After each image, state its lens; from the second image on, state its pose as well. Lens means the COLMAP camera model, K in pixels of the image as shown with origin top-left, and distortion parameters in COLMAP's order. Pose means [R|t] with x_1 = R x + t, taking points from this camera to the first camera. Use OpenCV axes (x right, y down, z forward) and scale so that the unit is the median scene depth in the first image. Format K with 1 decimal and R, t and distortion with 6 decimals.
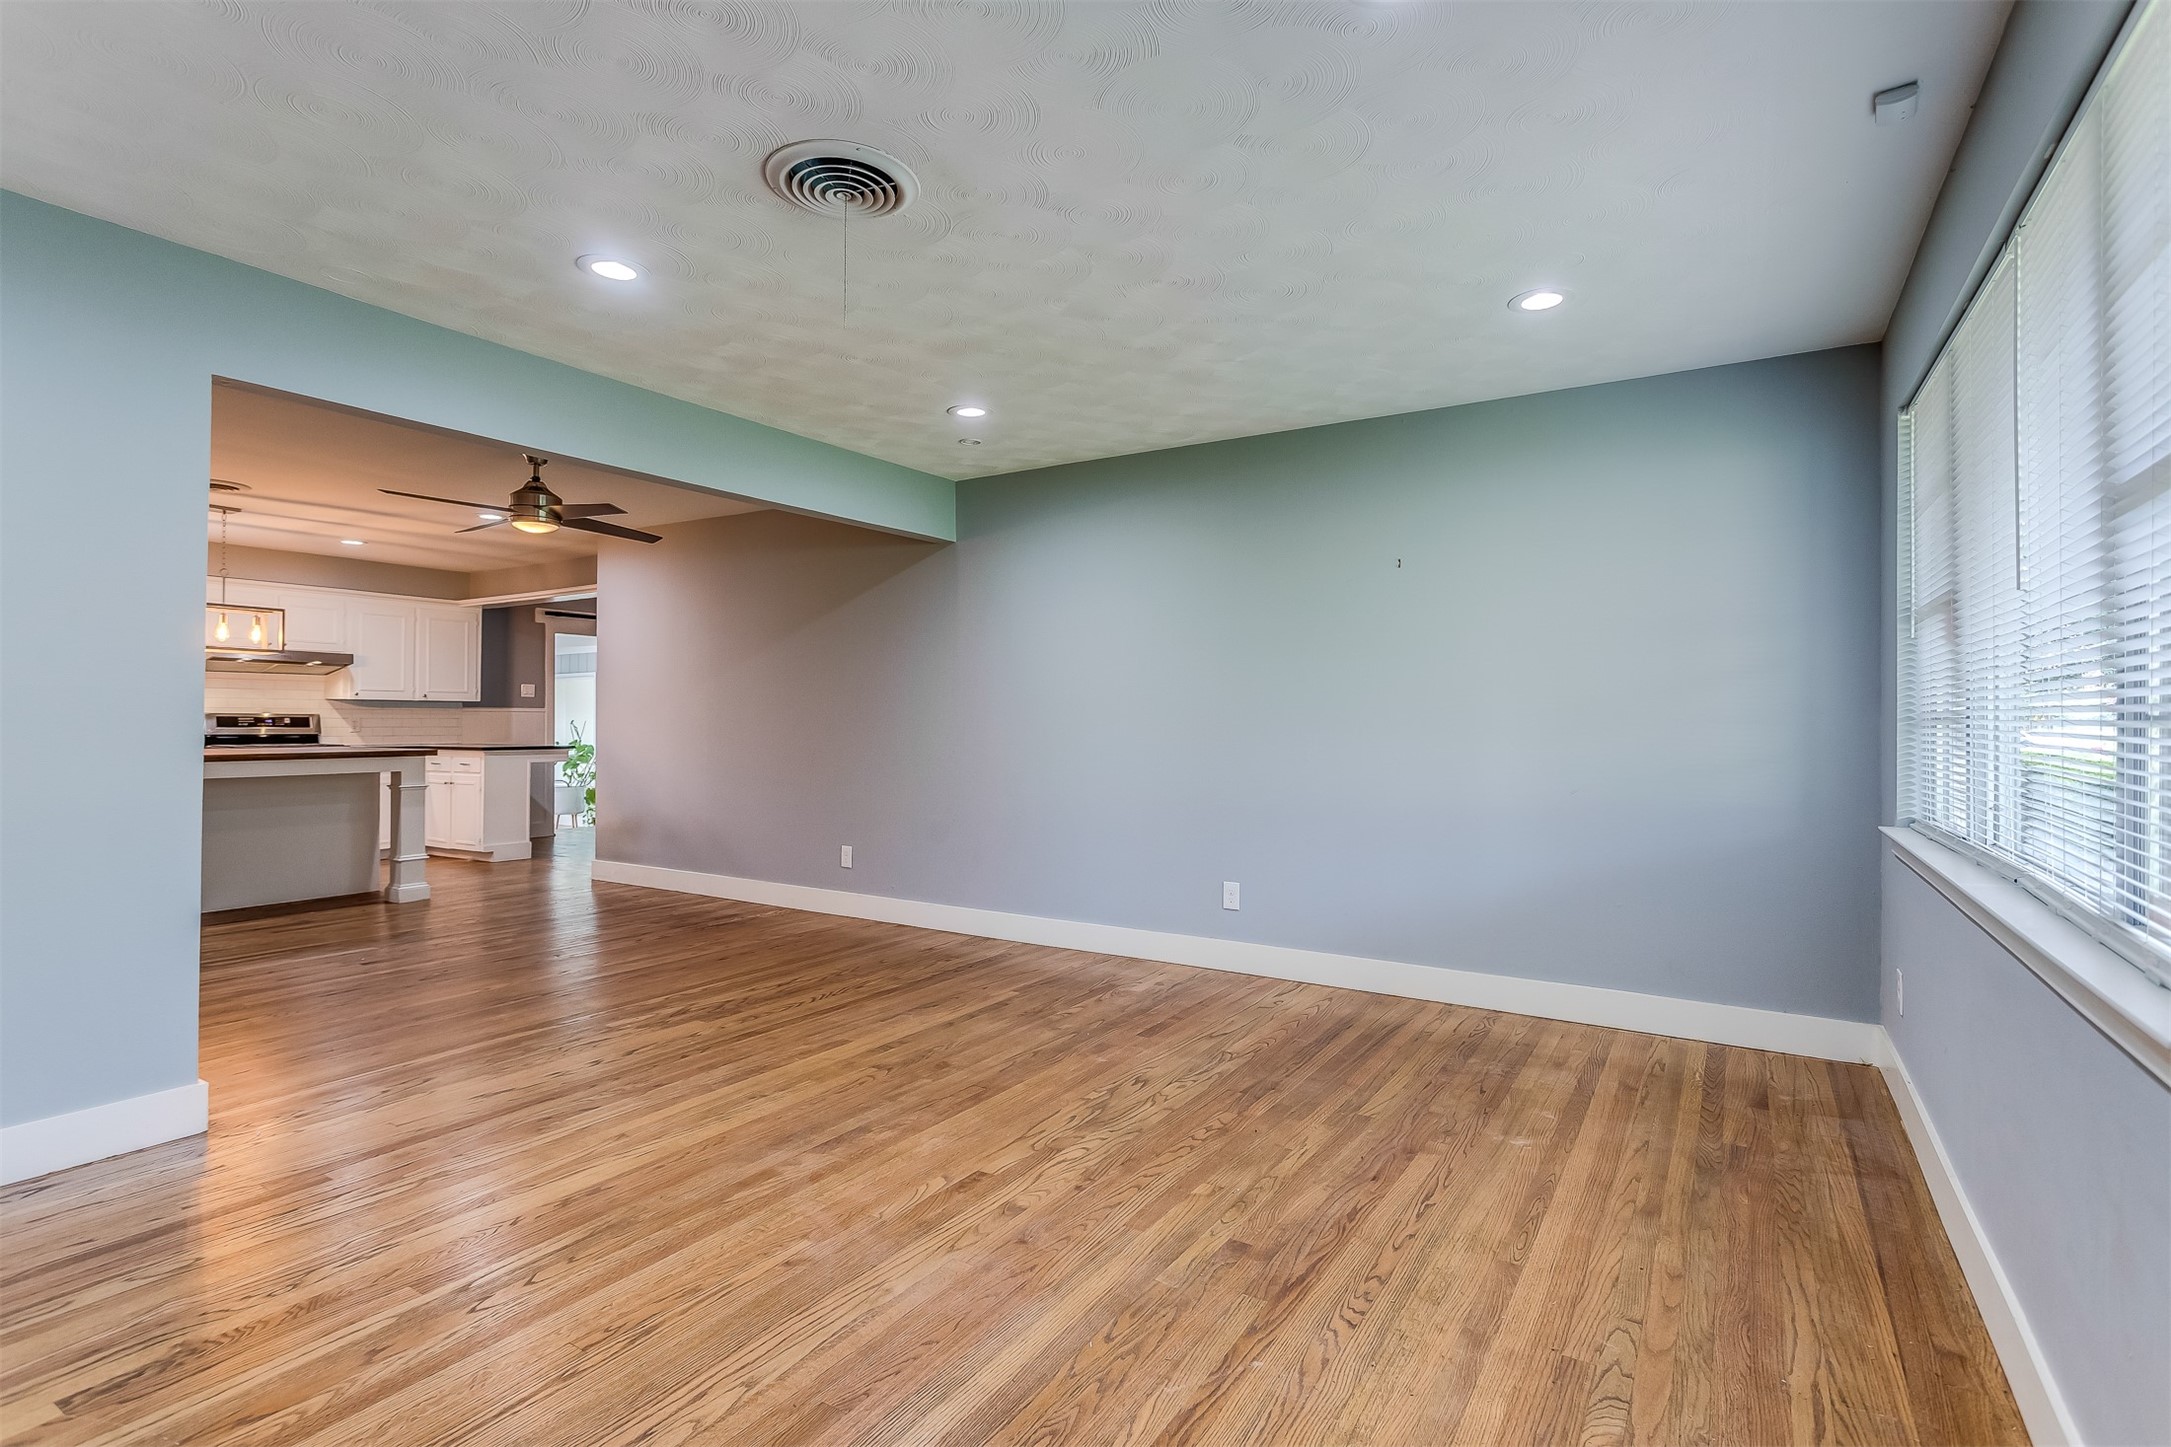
lens RADIAL K [[1049.3, 0, 1102.5], [0, 1049.3, 702.7], [0, 0, 1]] dist [0.002127, -0.000510]
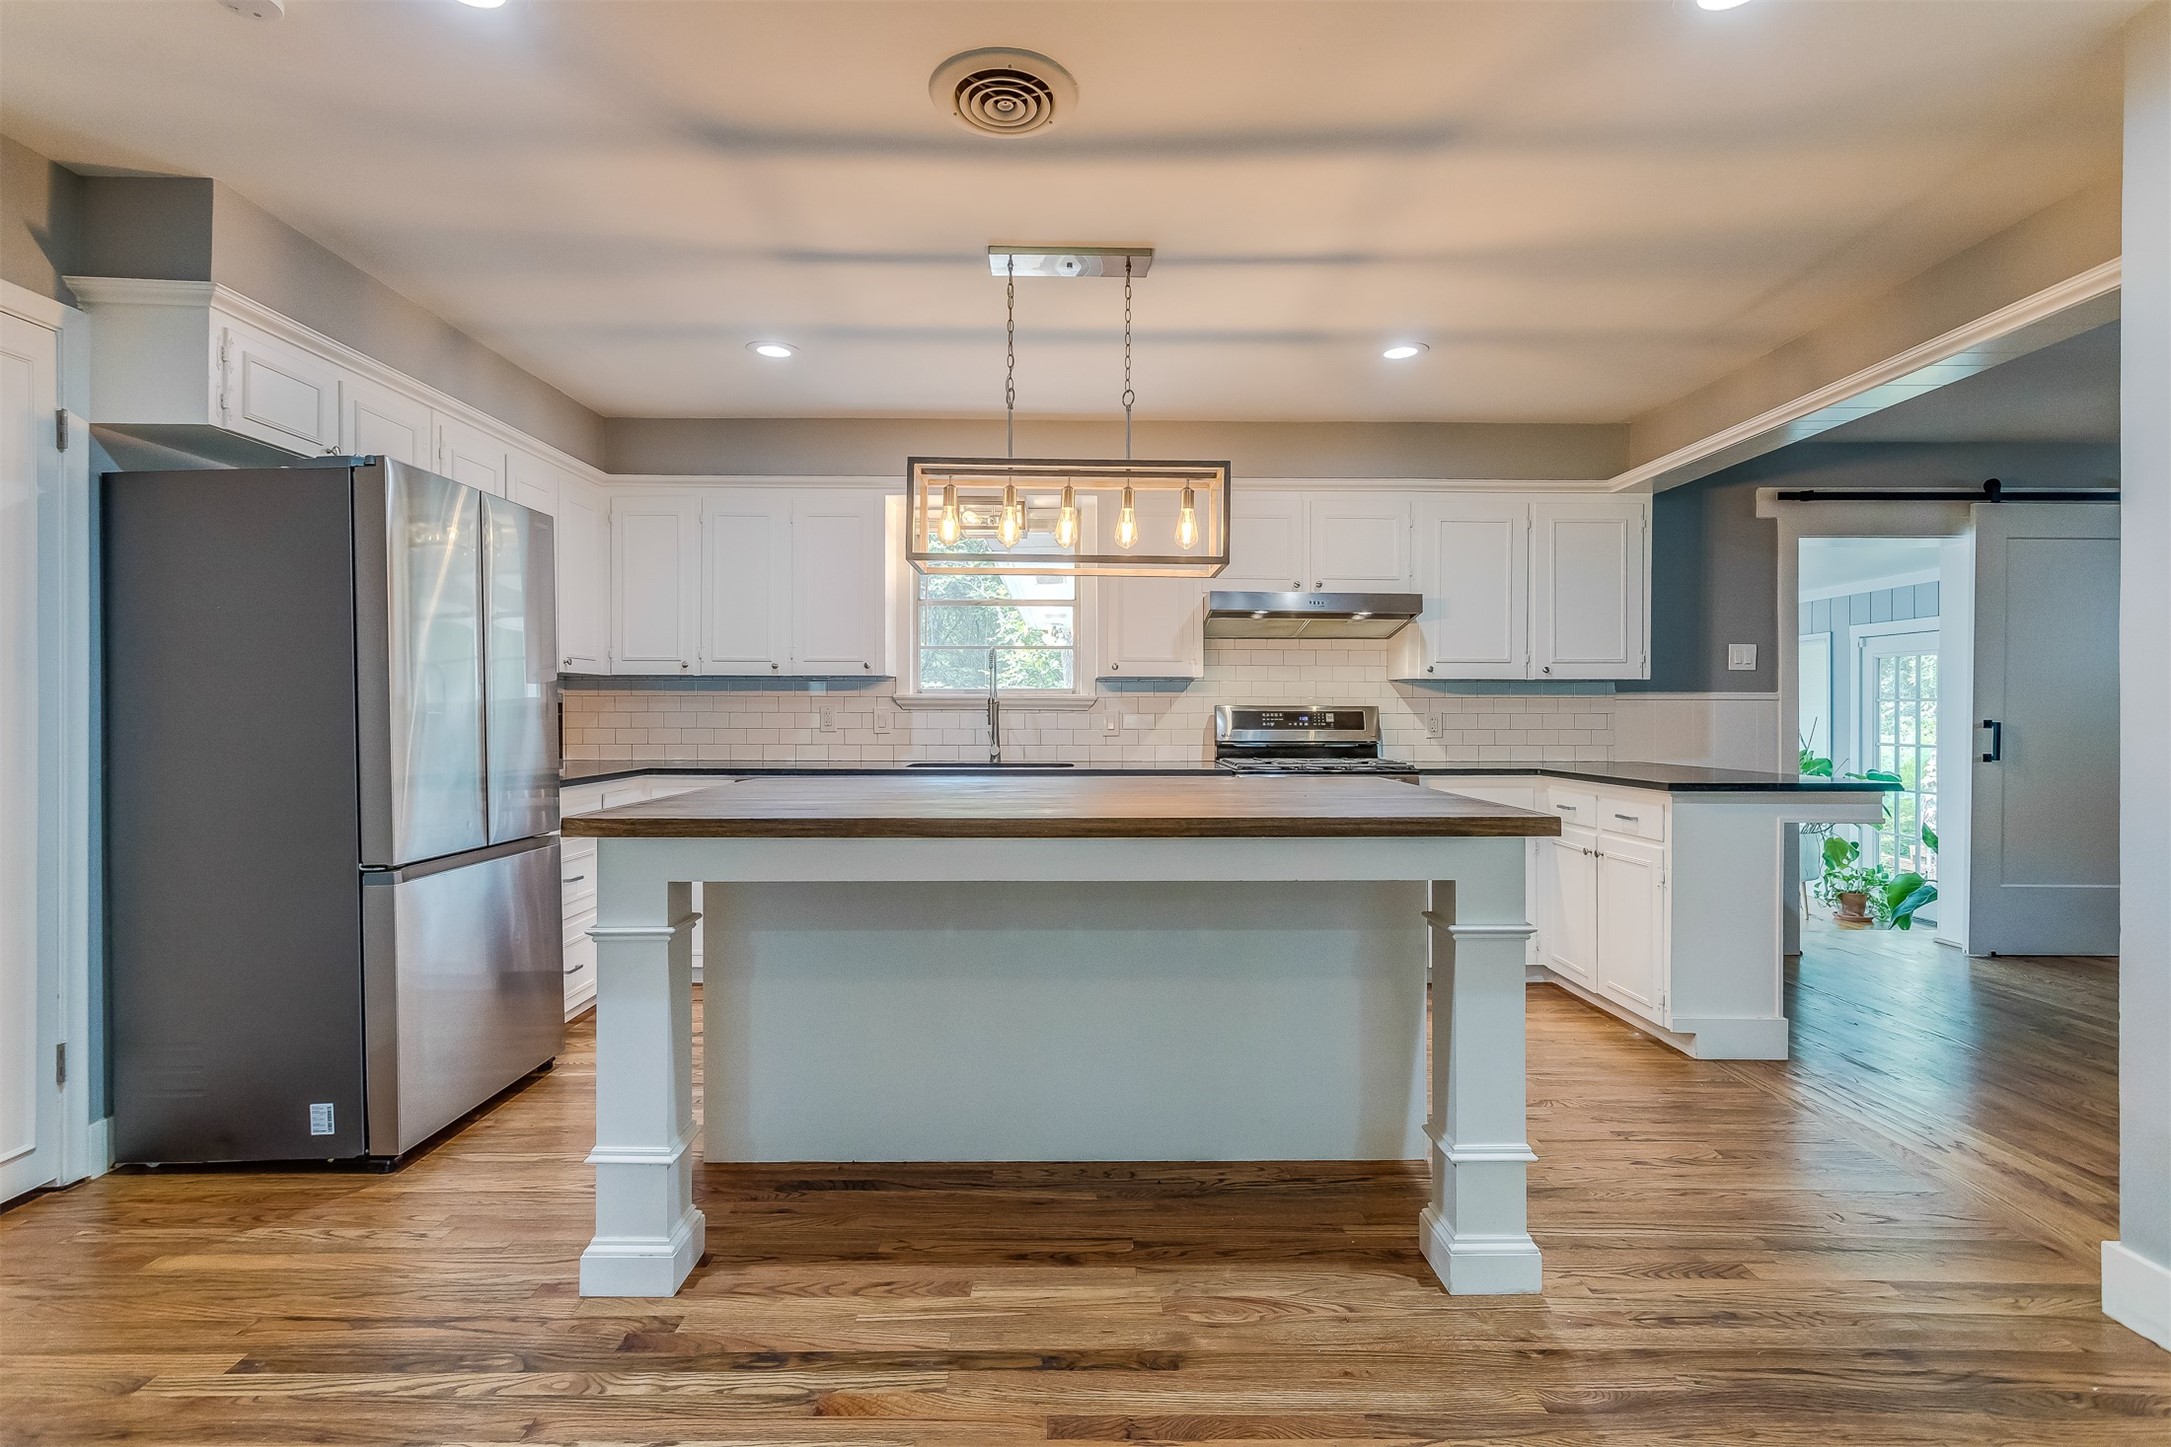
lens RADIAL K [[1047.5, 0, 1081.7], [0, 1047.5, 719.1], [0, 0, 1]] dist [0.003317, 0.001235]
pose [[0.531248, 0.004186, -0.847206, -0.355590], [0.014127, 0.999805, 0.013798, 0.007852], [0.847099, -0.019298, 0.531085, 0.573231]]
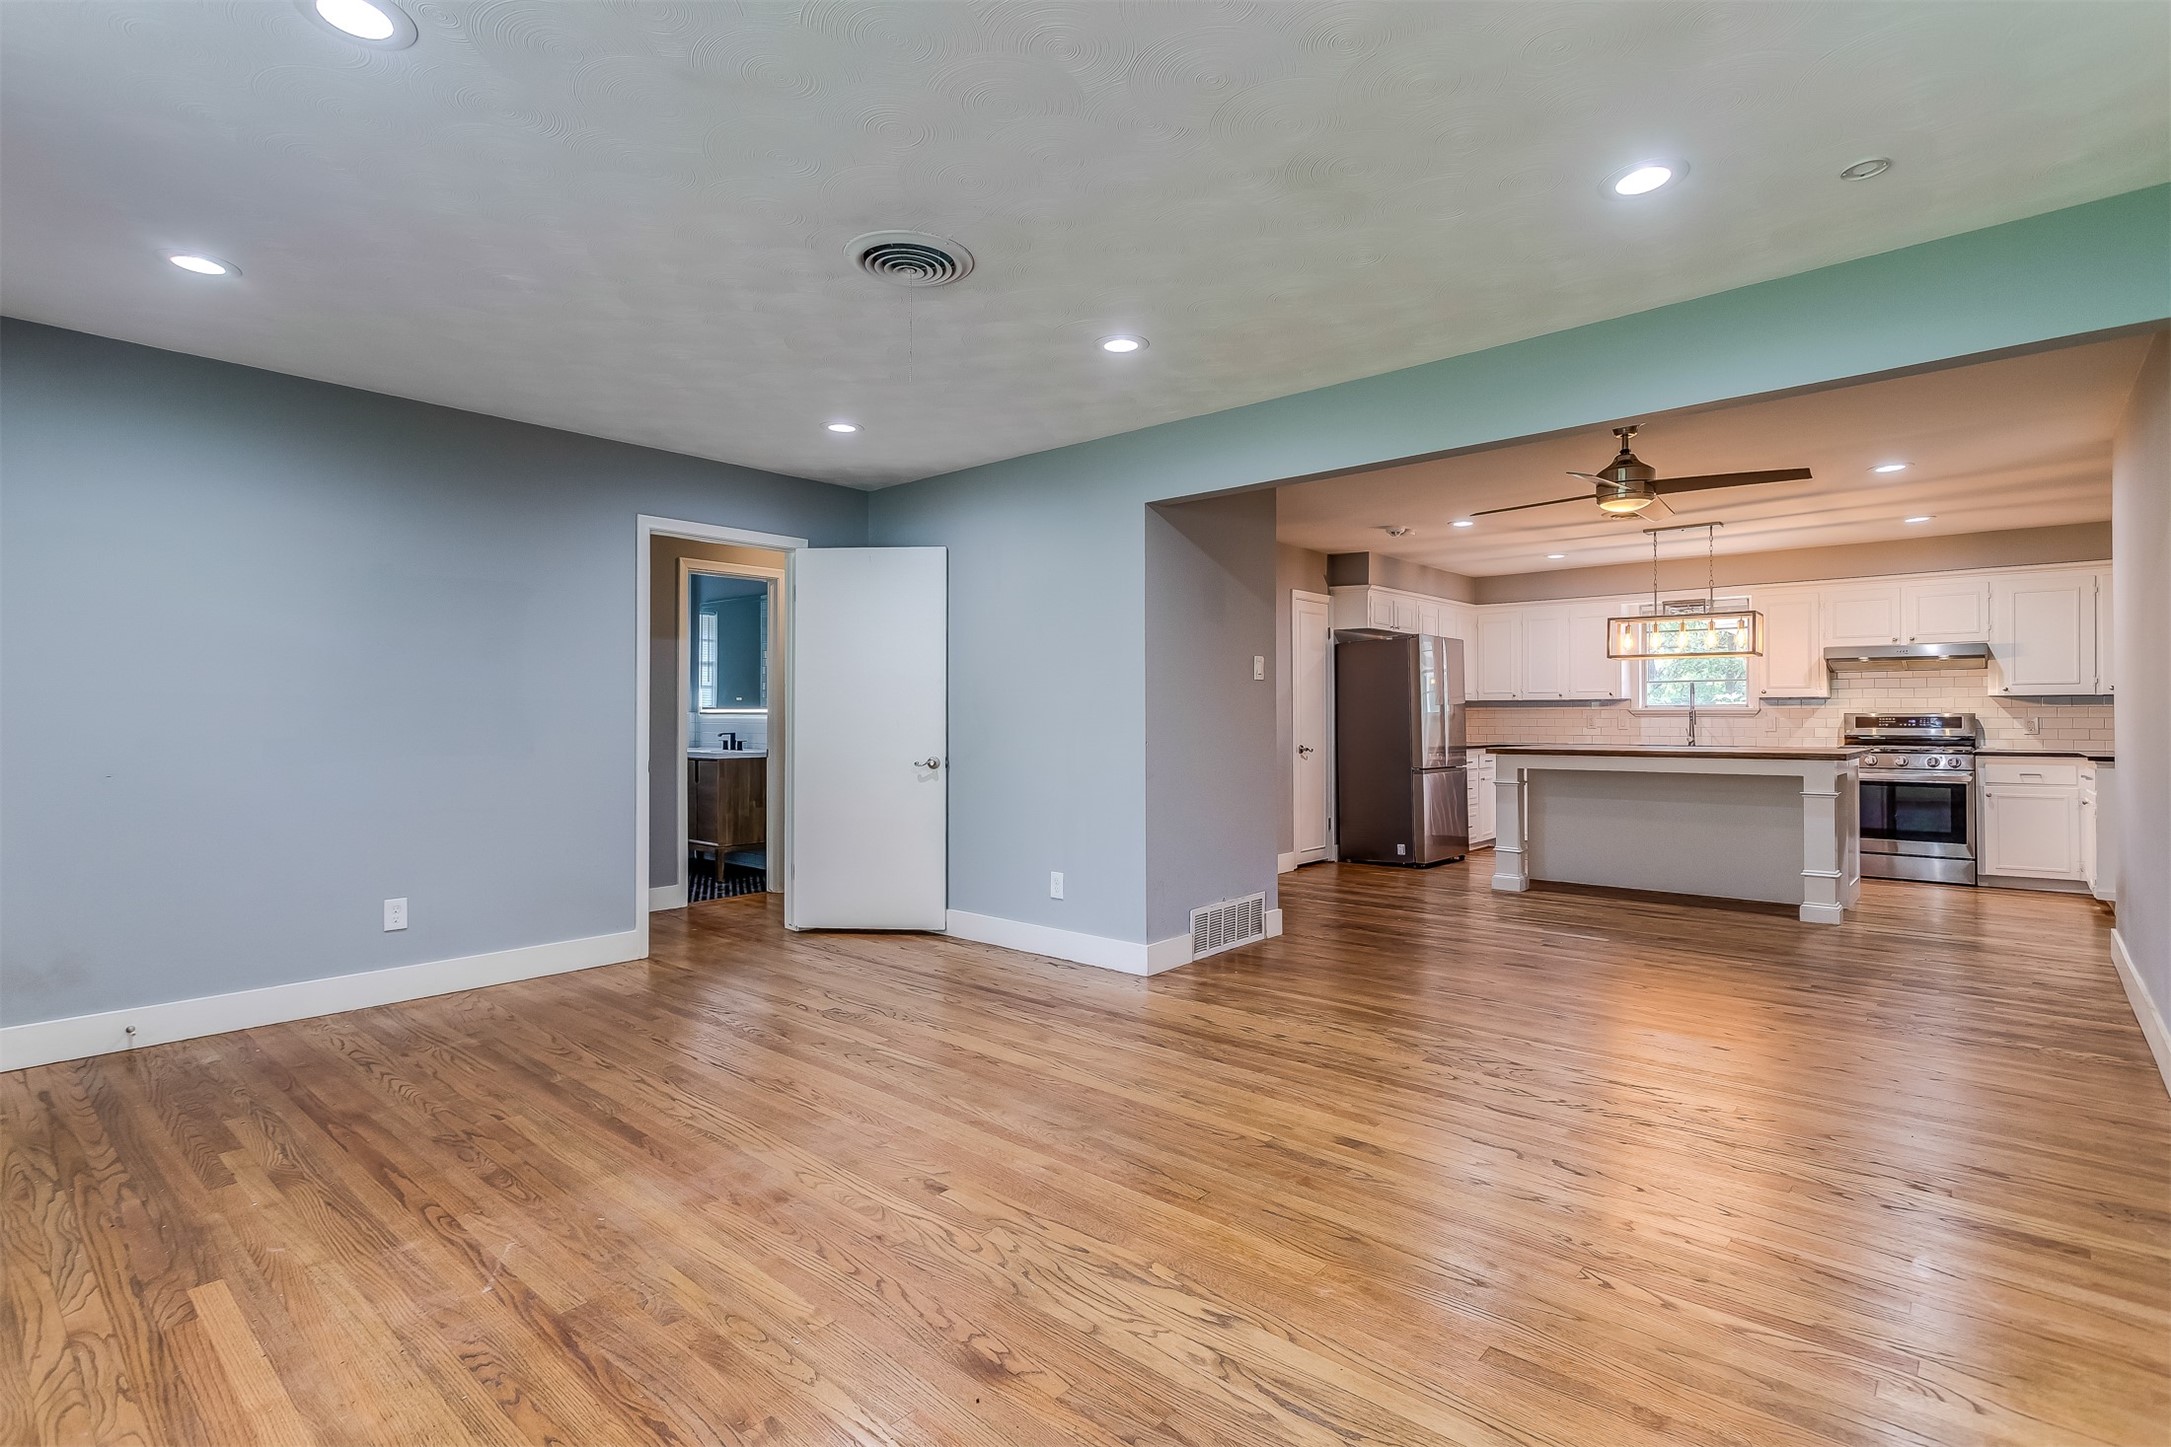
lens RADIAL K [[1049.3, 0, 1071.3], [0, 1049.3, 708.7], [0, 0, 1]] dist [0.002127, -0.000510]
pose [[-0.184300, -0.013256, -0.982781, 0.266365], [0.016597, 0.999725, -0.016596, 0.009204], [0.982730, -0.019370, -0.184029, 0.427455]]
